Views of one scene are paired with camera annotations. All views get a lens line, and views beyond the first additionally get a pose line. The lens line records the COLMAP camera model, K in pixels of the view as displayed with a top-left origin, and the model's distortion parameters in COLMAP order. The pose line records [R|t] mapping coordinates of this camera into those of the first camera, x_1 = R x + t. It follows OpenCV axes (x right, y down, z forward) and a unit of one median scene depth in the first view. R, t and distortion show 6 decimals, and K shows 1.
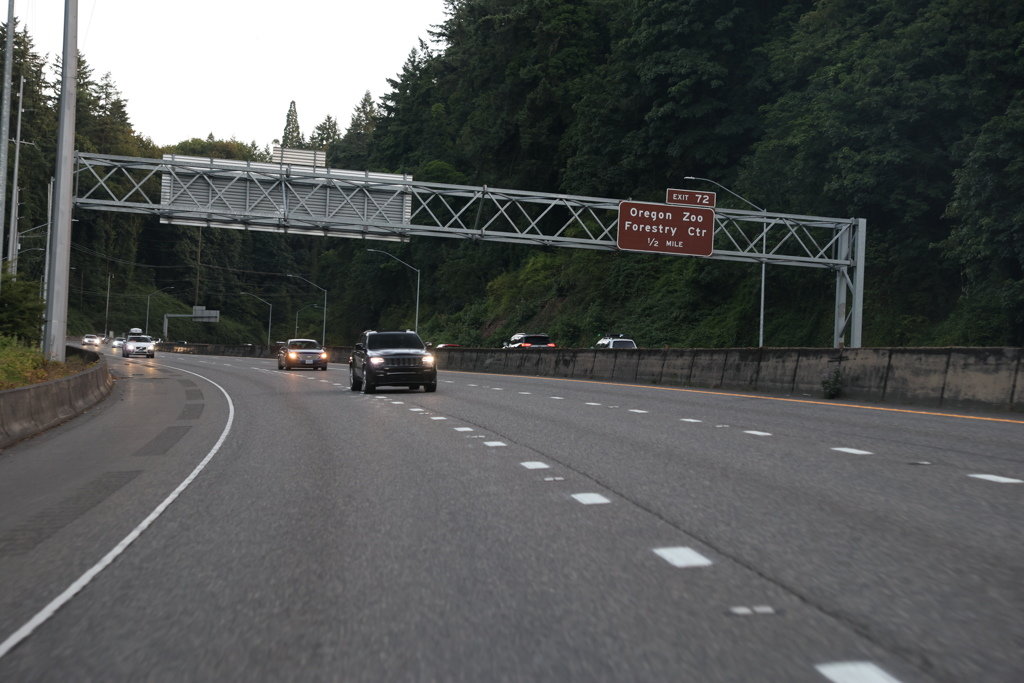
lens RADIAL K [[2094.8, 0, 507.0], [0, 2094.8, 346.4], [0, 0, 1]] dist [0.385933, -0.219459]
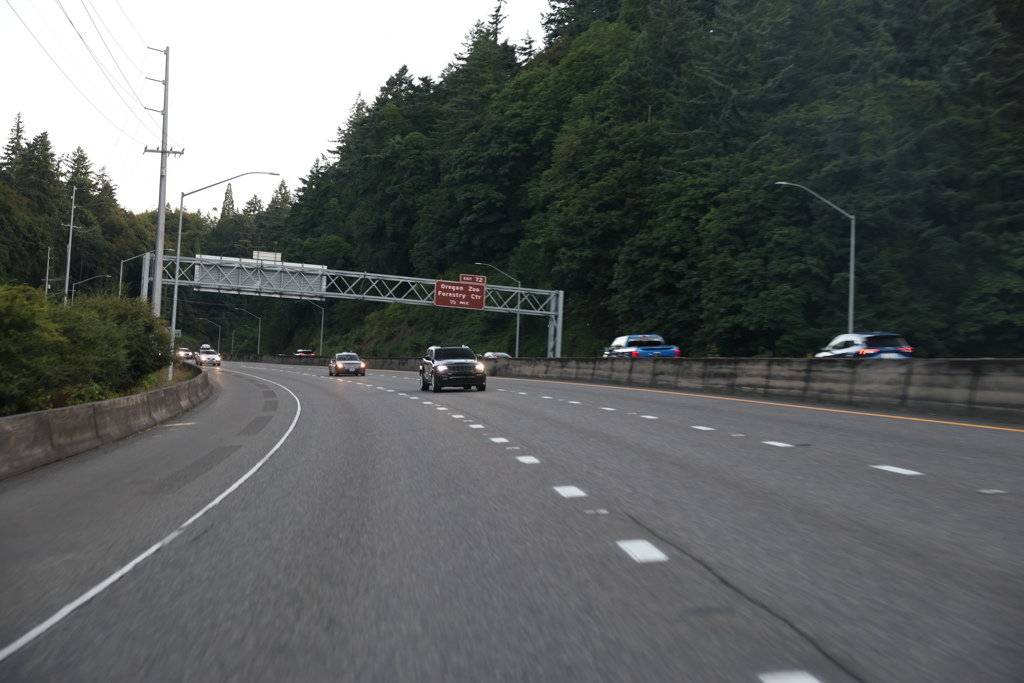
lens RADIAL K [[1532.3, 0, 510.9], [0, 1532.3, 343.8], [0, 0, 1]] dist [0.190140, -0.017795]
pose [[0.996320, 0.006533, 0.085460, 0.001854], [-0.005905, 0.999954, -0.007609, -0.000711], [-0.085506, 0.007077, 0.996313, -0.296403]]
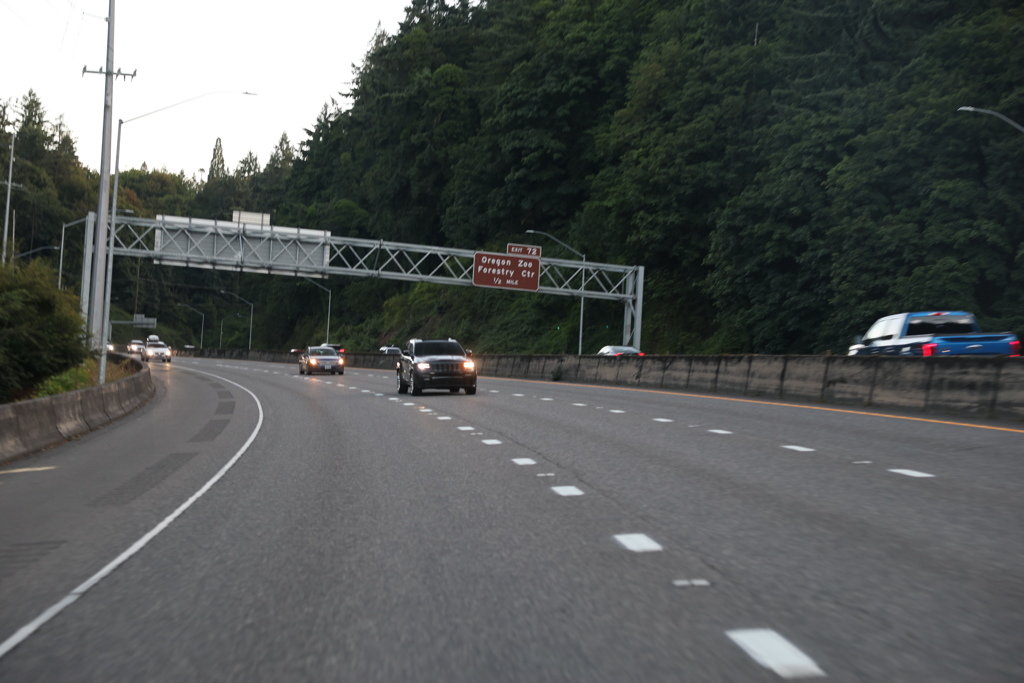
lens RADIAL K [[1867.2, 0, 510.8], [0, 1867.2, 361.3], [0, 0, 1]] dist [0.293649, -0.129547]
pose [[0.998299, 0.010802, 0.057288, 0.004029], [-0.011101, 0.999926, 0.004903, -0.000376], [-0.057231, -0.005530, 0.998346, -0.210828]]
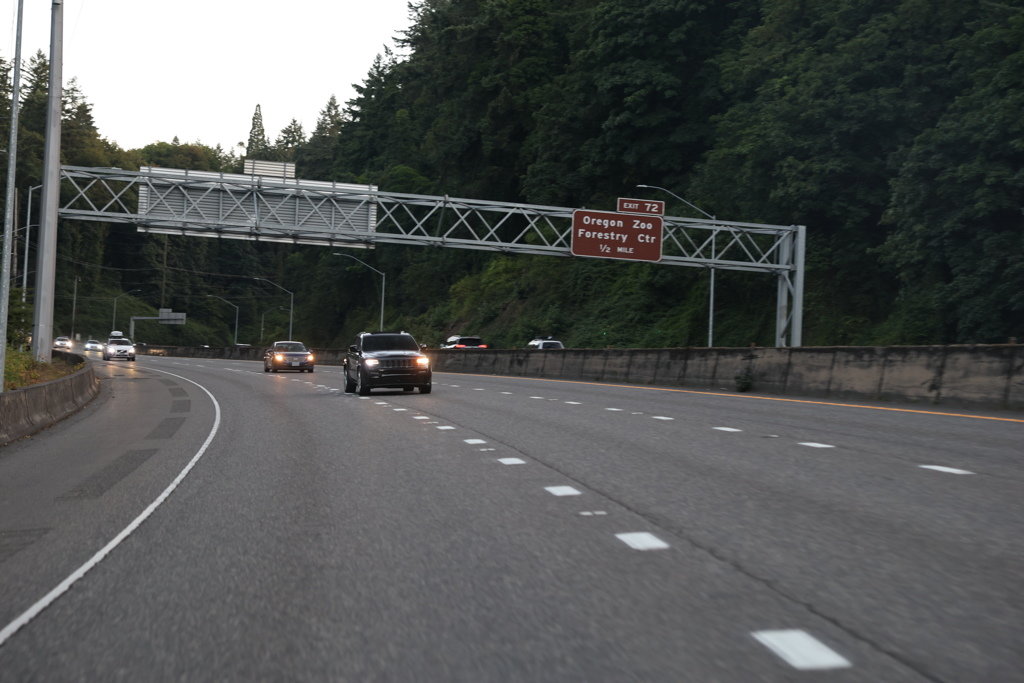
lens RADIAL K [[2094.8, 0, 507.0], [0, 2094.8, 346.4], [0, 0, 1]] dist [0.385933, -0.219459]
pose [[0.999863, -0.003337, 0.016241, 0.001975], [0.003344, 0.999994, -0.000440, 0.000030], [-0.016239, 0.000494, 0.999868, -0.041975]]
